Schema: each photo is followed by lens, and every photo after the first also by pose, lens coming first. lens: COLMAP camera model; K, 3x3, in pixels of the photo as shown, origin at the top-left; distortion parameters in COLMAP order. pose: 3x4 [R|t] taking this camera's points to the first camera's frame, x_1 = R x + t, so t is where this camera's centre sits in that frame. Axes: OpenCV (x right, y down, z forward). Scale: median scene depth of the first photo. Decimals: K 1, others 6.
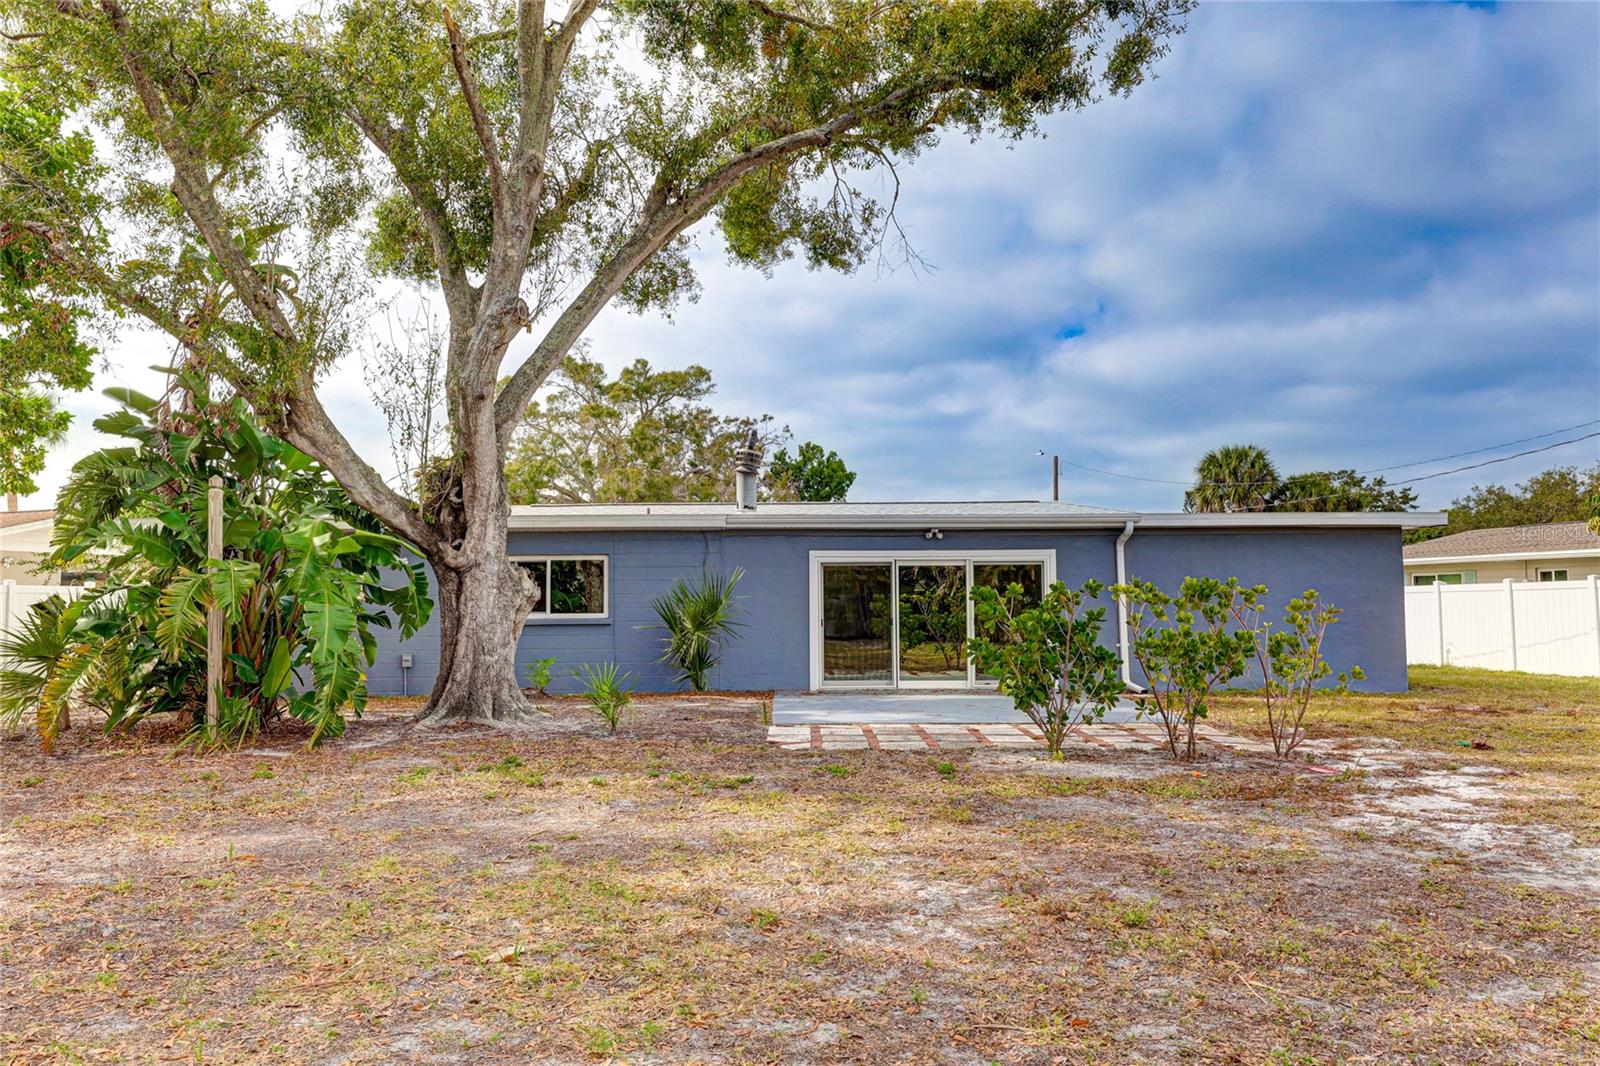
lens RADIAL K [[1154.3, 0, 800.0], [0, 1154.3, 533.0], [0, 0, 1]] dist [0.003298, 0.000801]
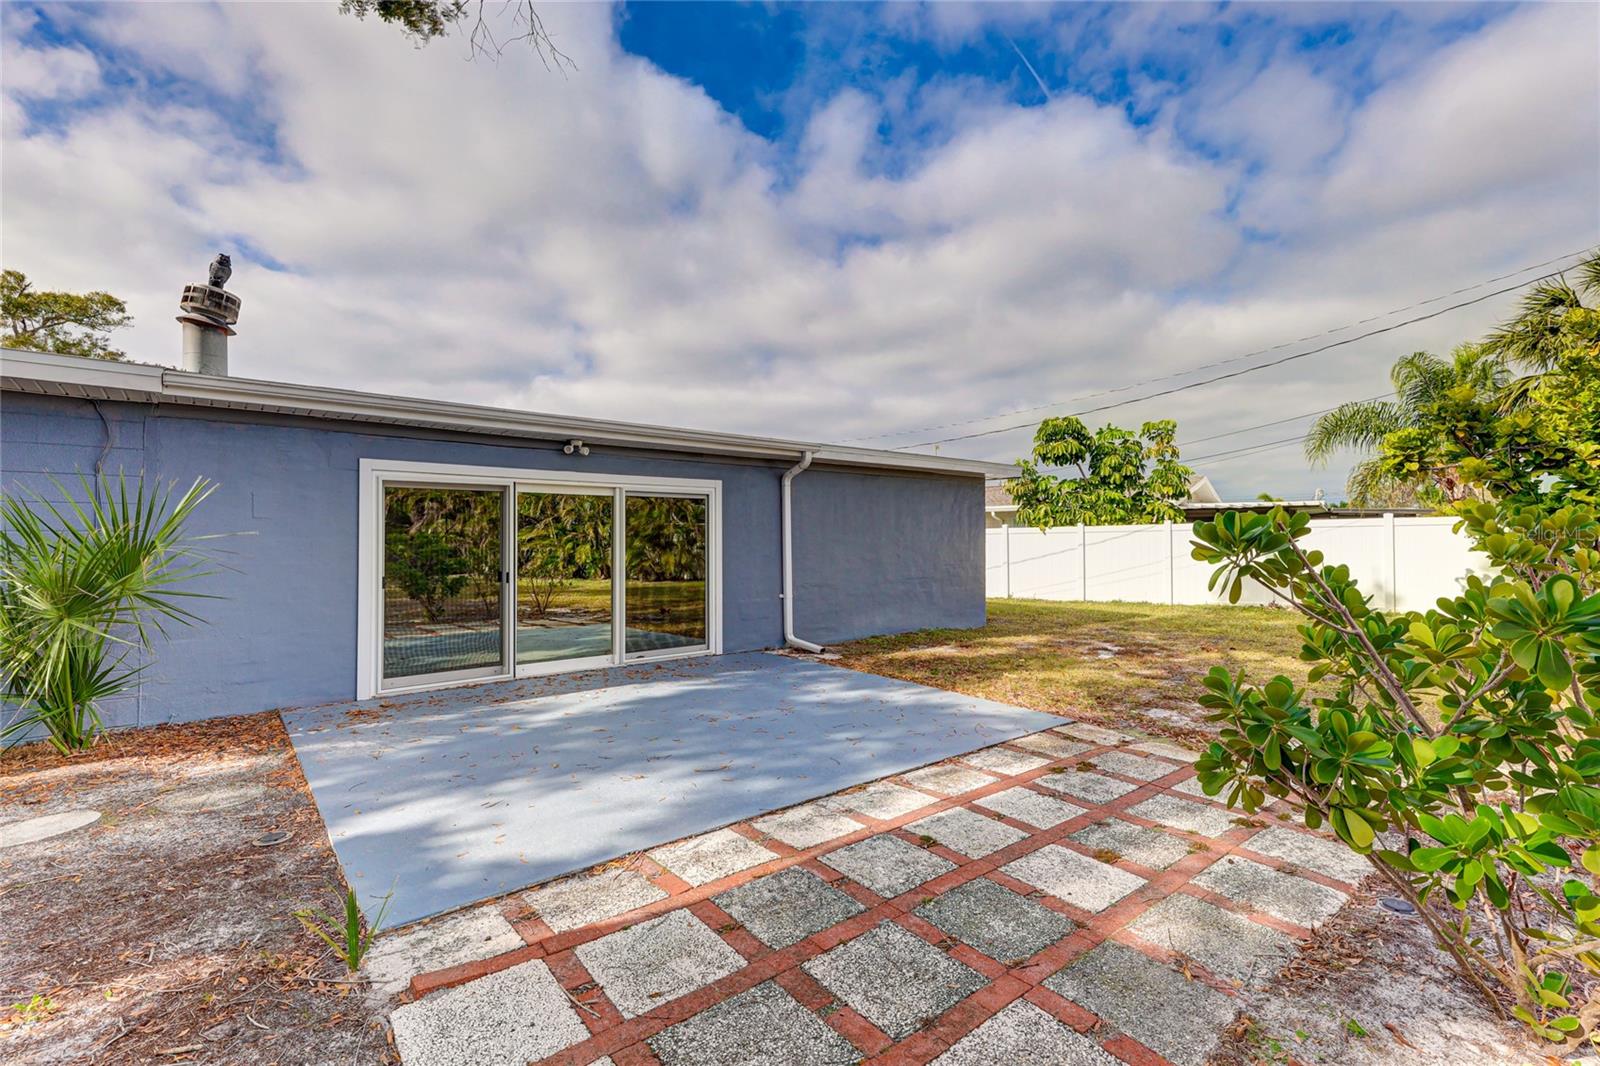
lens RADIAL K [[716.1, 0, 800.0], [0, 716.1, 533.0], [0, 0, 1]] dist [0.030589, 0.000483]
pose [[0.787082, 0.008685, 0.616788, -0.041171], [-0.038611, 0.998634, 0.035210, 0.030877], [-0.615639, -0.051528, 0.786342, 0.574903]]
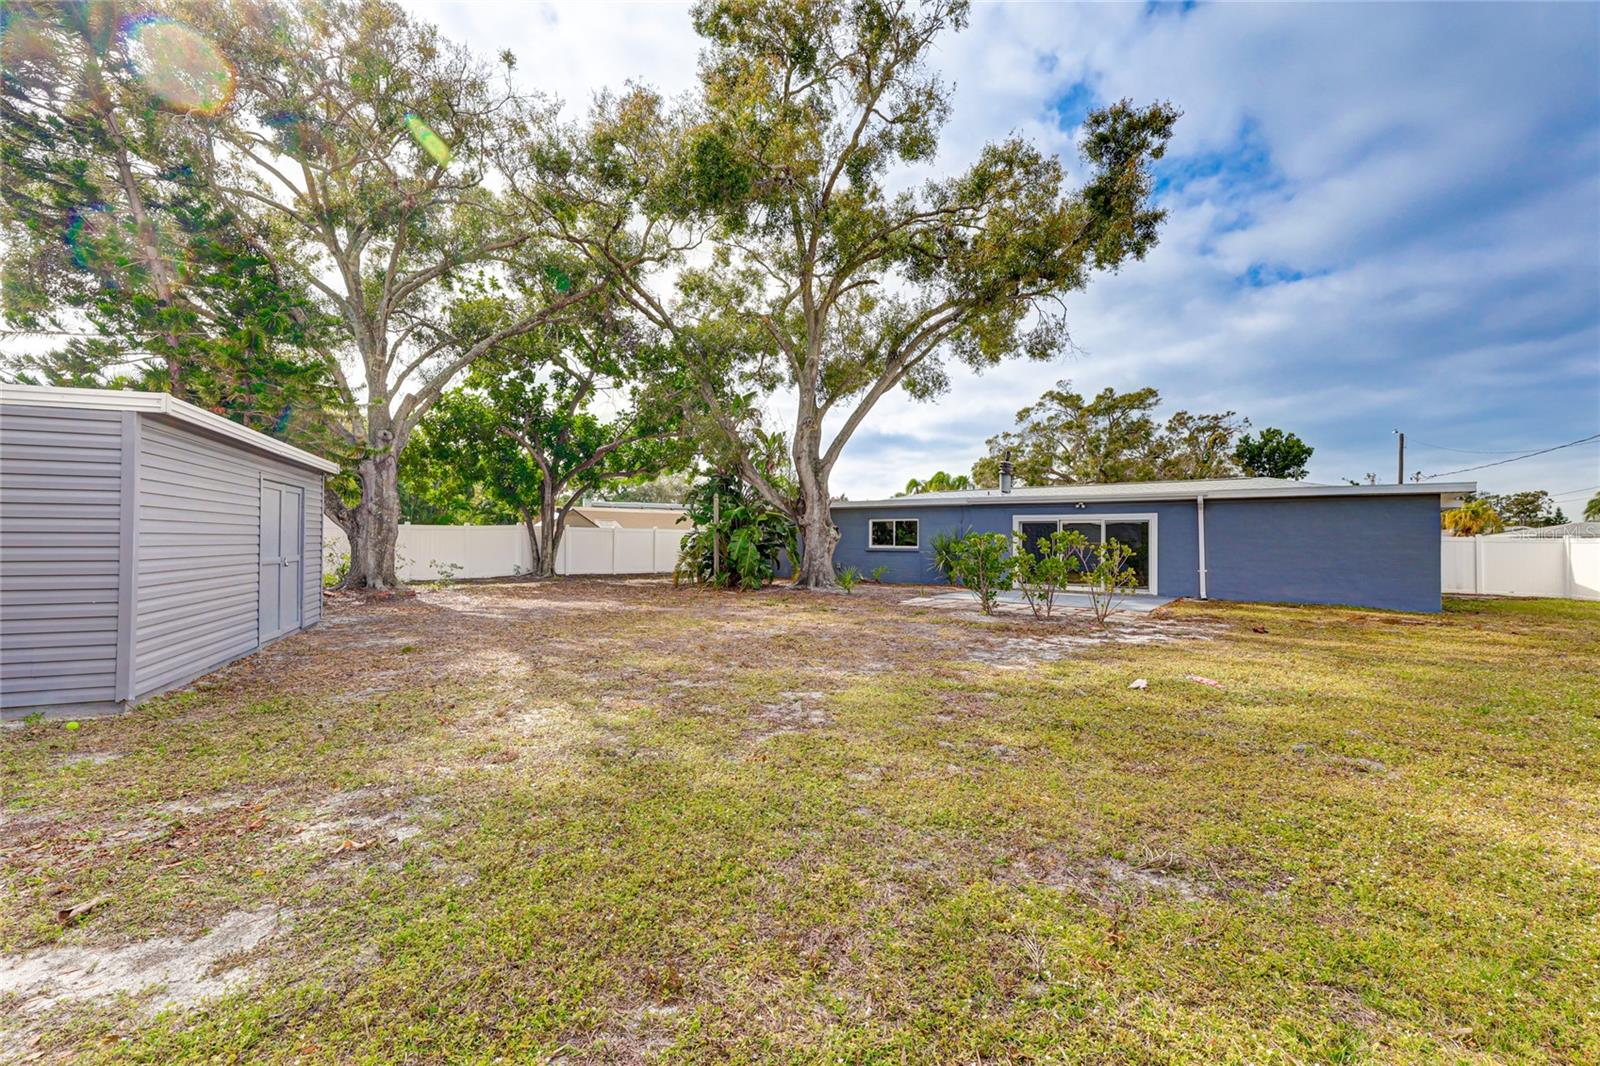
lens RADIAL K [[716.1, 0, 800.0], [0, 716.1, 533.0], [0, 0, 1]] dist [0.030589, 0.000483]
pose [[0.796921, 0.005691, -0.604056, 0.442573], [0.023863, 0.998879, 0.040892, -0.012313], [0.603612, -0.047002, 0.795892, -0.162711]]
